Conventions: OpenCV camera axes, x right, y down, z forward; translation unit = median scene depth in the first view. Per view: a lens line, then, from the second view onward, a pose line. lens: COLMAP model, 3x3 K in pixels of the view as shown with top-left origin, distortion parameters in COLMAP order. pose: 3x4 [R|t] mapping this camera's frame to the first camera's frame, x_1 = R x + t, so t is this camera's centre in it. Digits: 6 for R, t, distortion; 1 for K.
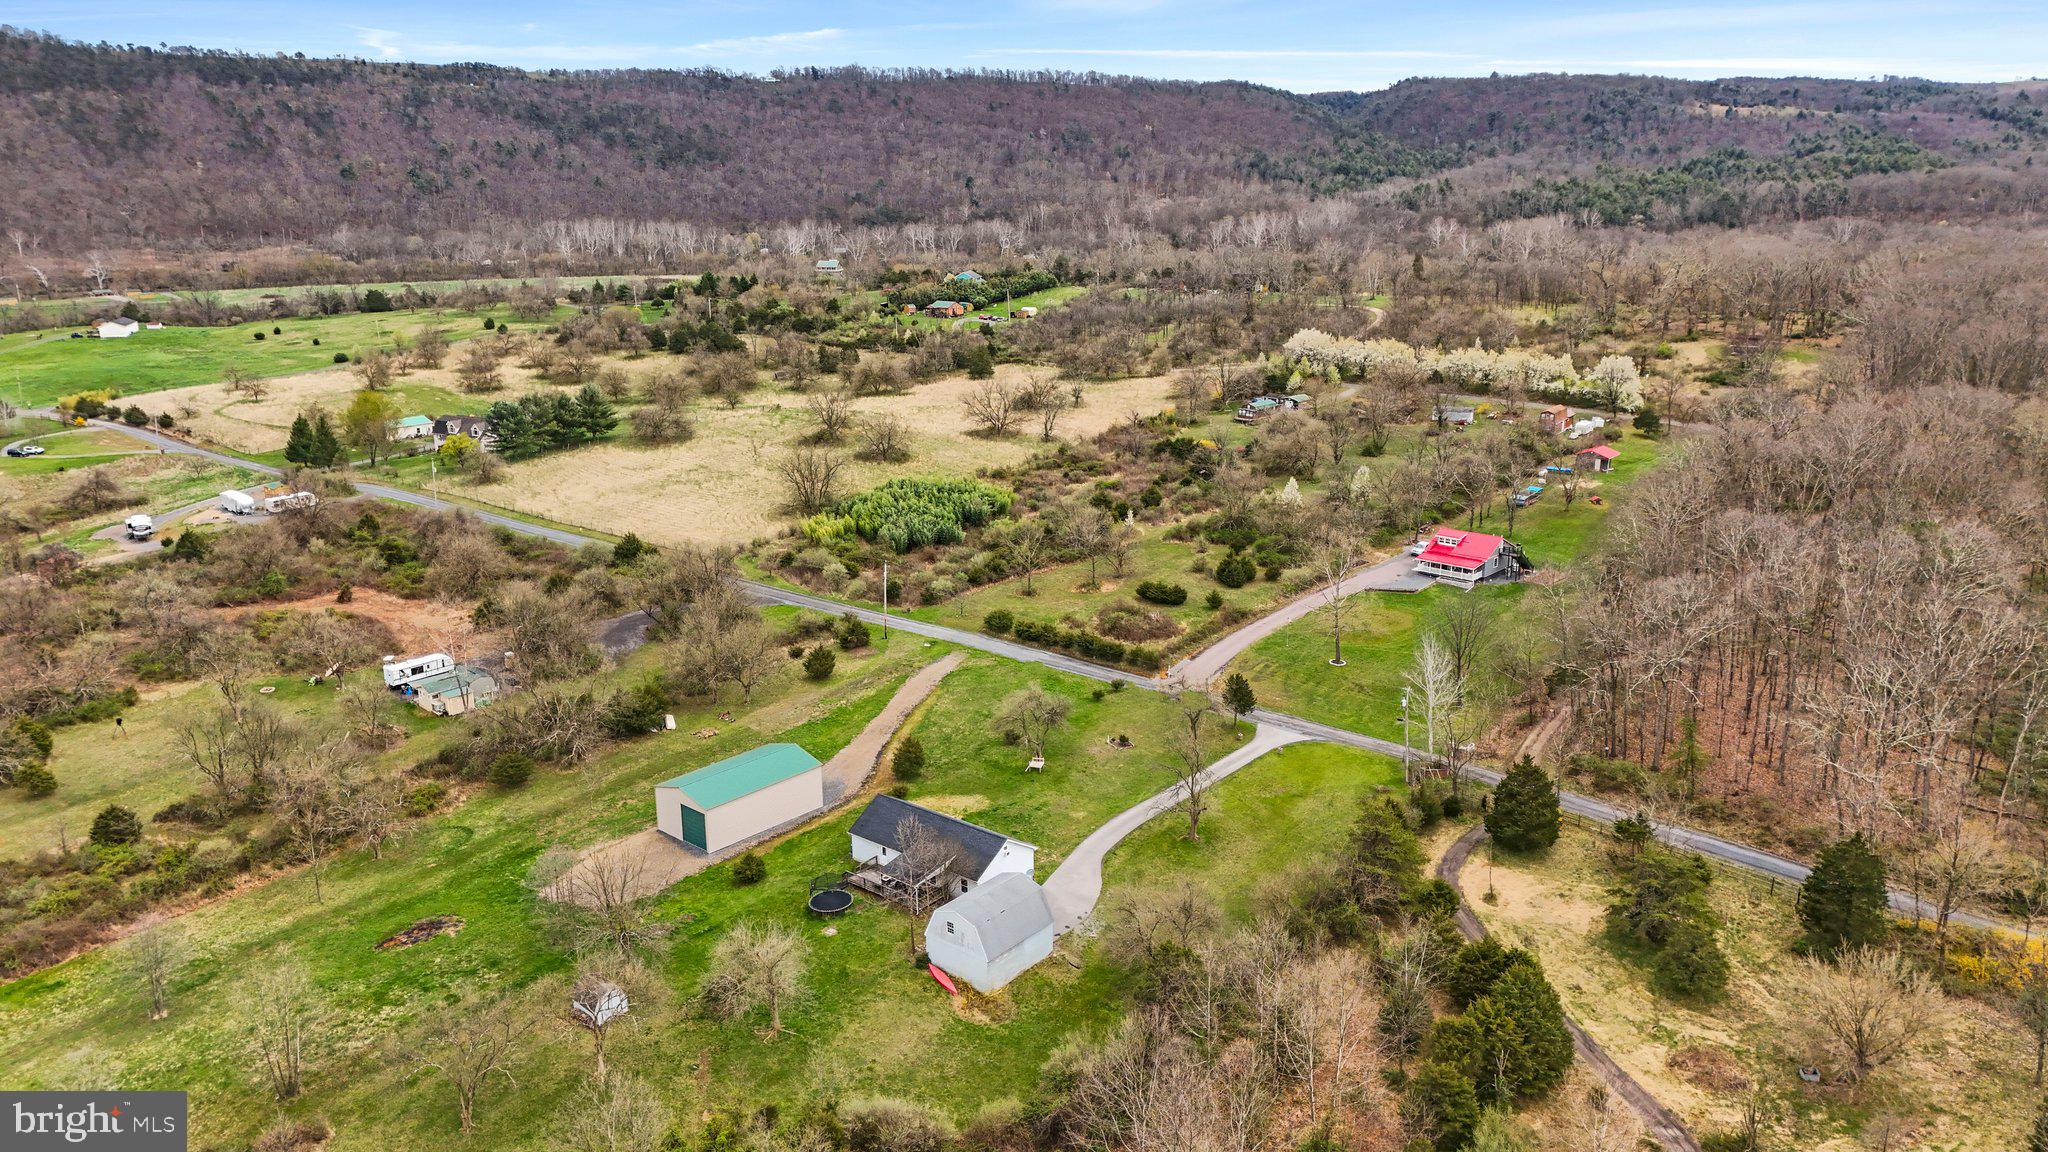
lens RADIAL K [[1491.1, 0, 1028.8], [0, 1491.1, 576.1], [0, 0, 1]] dist [0.081158, -0.070836]
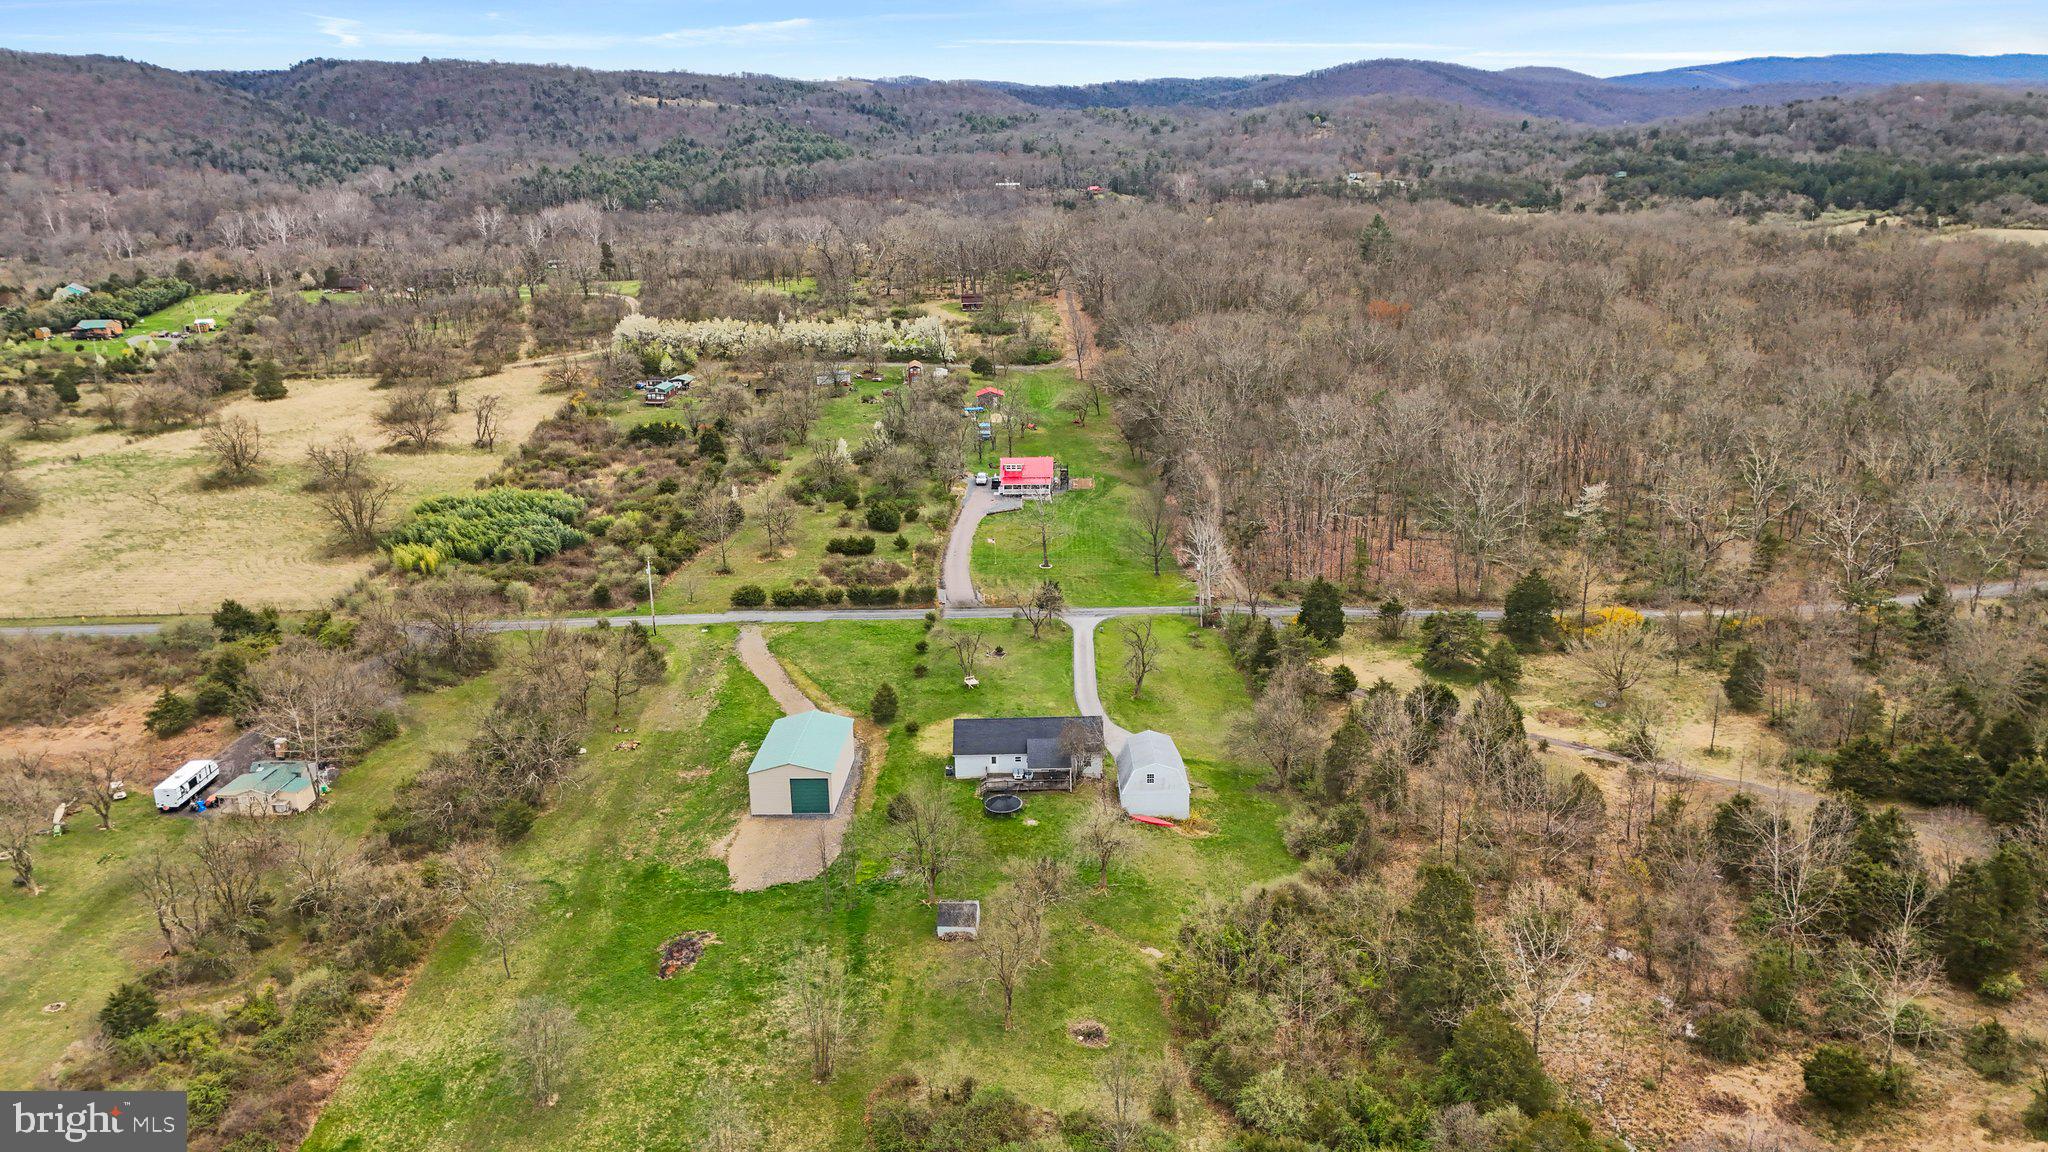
lens RADIAL K [[1491.1, 0, 1028.8], [0, 1491.1, 576.1], [0, 0, 1]] dist [0.081158, -0.070836]
pose [[0.767419, -0.189056, 0.612638, -0.479362], [0.183851, 0.980298, 0.072213, -0.021879], [-0.614220, 0.057217, 0.787058, 0.043003]]
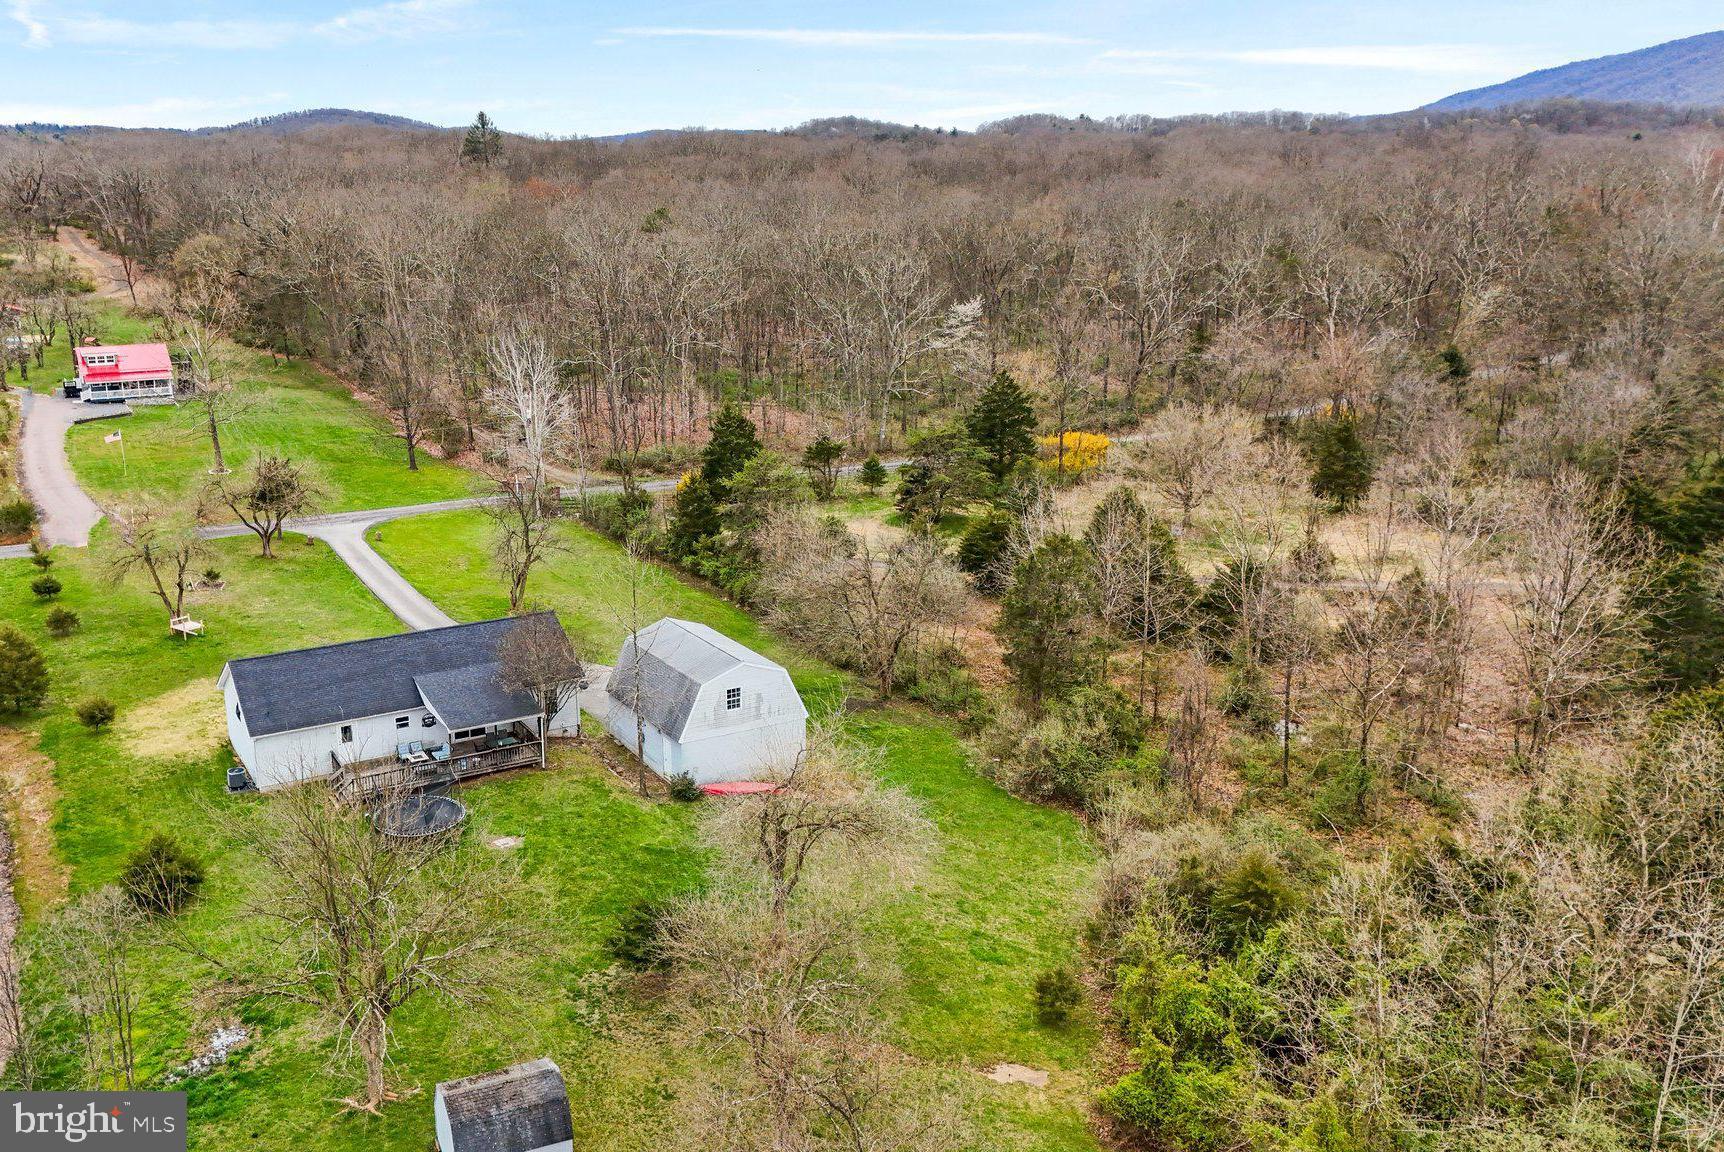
lens RADIAL K [[1492.4, 0, 729.6], [0, 1492.4, 577.0], [0, 0, 1]] dist [0.035659, -0.004727]
pose [[0.384150, -0.228869, 0.894454, -0.309620], [0.255268, 0.957352, 0.135331, 0.061583], [-0.887281, 0.176338, 0.426190, 0.418708]]
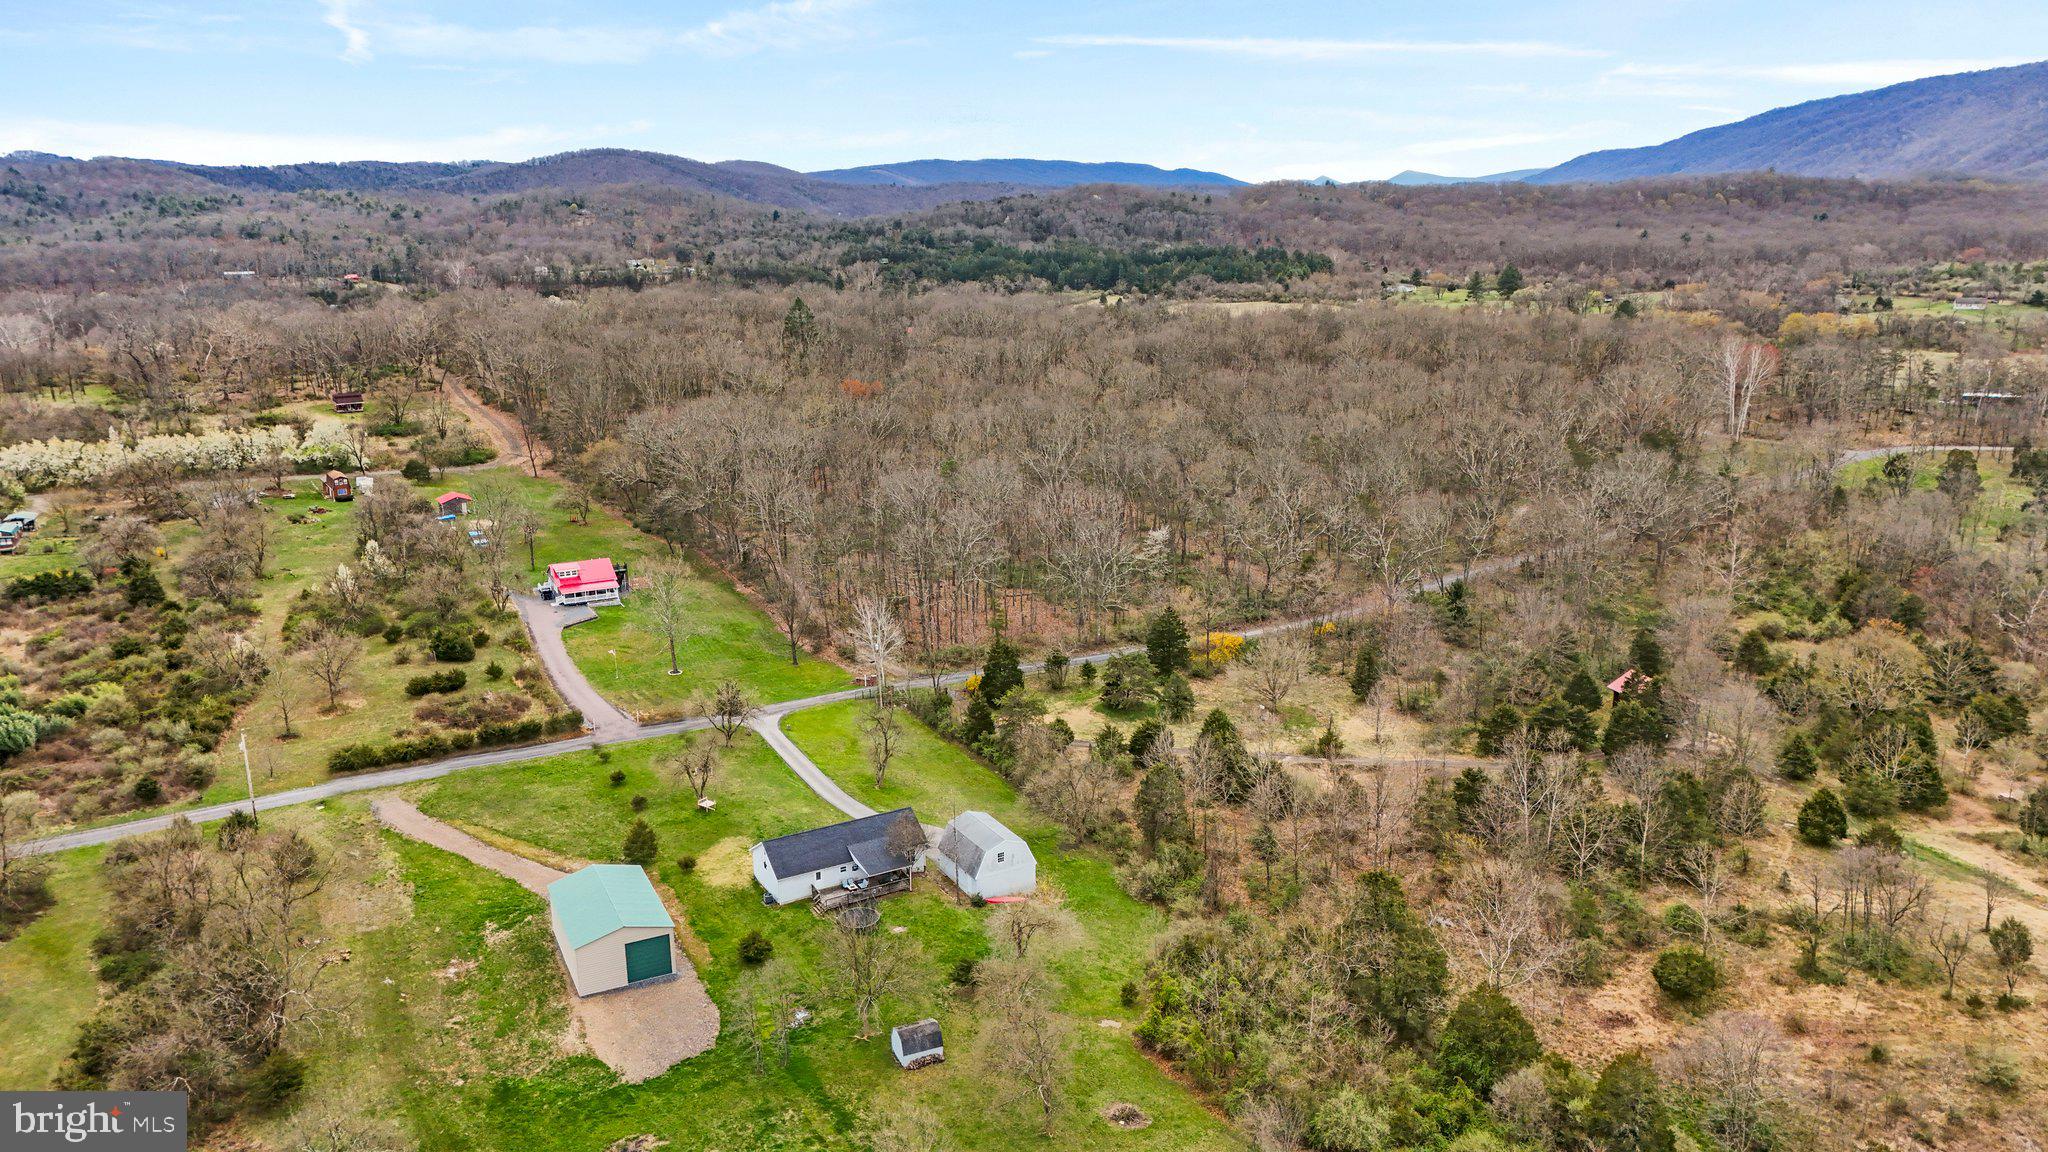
lens RADIAL K [[1491.1, 0, 1028.8], [0, 1491.1, 576.1], [0, 0, 1]] dist [0.081158, -0.070836]
pose [[0.366242, -0.222927, 0.903422, -0.612766], [0.262967, 0.956099, 0.129320, -0.077367], [-0.892589, 0.190208, 0.408785, 0.243808]]
